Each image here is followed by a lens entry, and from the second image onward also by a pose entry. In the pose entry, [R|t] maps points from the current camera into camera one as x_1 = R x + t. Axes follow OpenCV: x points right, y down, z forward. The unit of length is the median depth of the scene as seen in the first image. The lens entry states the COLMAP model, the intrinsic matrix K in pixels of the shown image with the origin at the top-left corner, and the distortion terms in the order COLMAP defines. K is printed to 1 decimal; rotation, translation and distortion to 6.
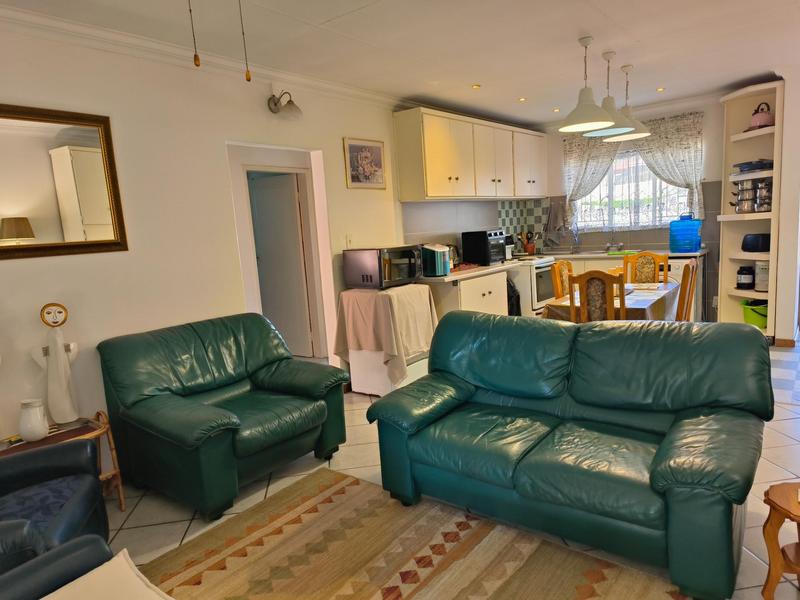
lens RADIAL K [[529.0, 0, 400.0], [0, 529.0, 300.0], [0, 0, 1]] dist [0.064991, -0.055832]
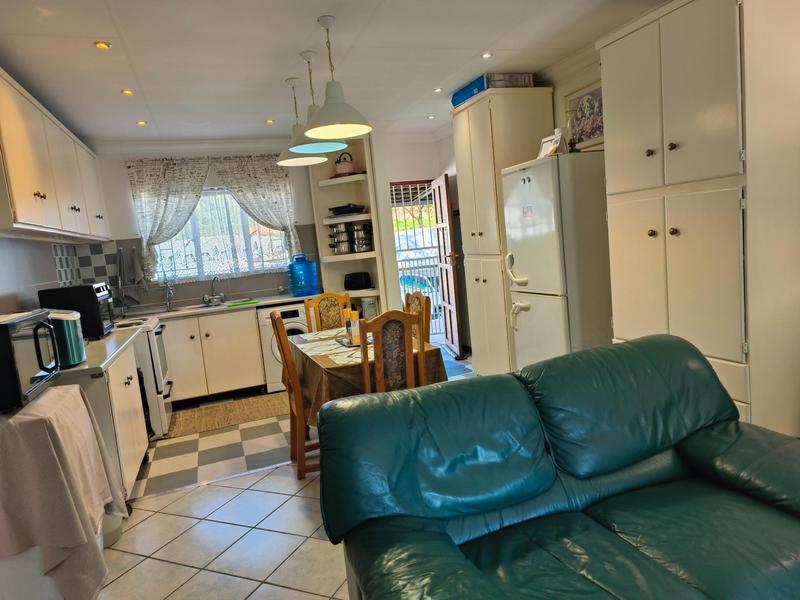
lens RADIAL K [[529.0, 0, 400.0], [0, 529.0, 300.0], [0, 0, 1]] dist [0.064991, -0.055832]
pose [[0.533821, -0.084786, 0.841336, -0.180883], [0.180021, 0.983547, -0.015105, -0.036975], [-0.826213, 0.159522, 0.540301, 0.359470]]
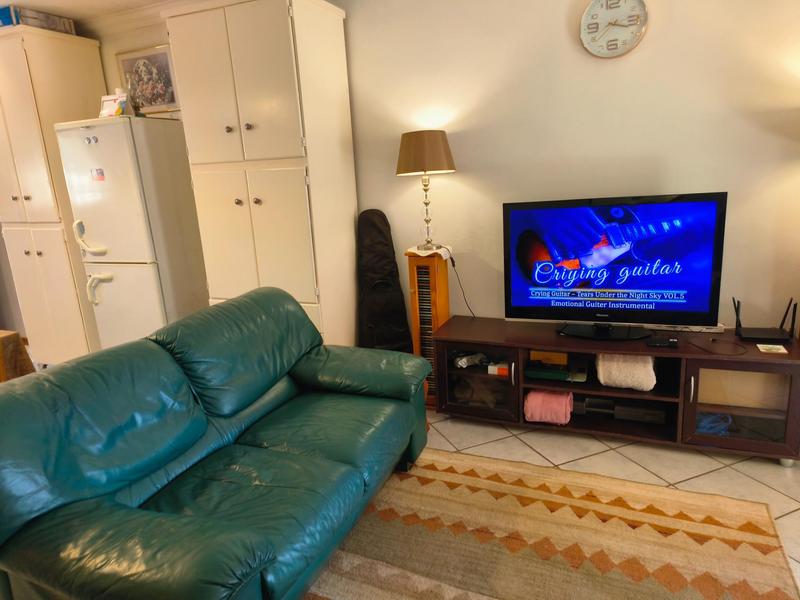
lens RADIAL K [[529.0, 0, 400.0], [0, 529.0, 300.0], [0, 0, 1]] dist [0.064991, -0.055832]
pose [[-0.265628, -0.145854, 0.952979, -0.256228], [0.204509, 0.957468, 0.203544, -0.046851], [-0.942135, 0.248960, -0.224502, 0.443119]]
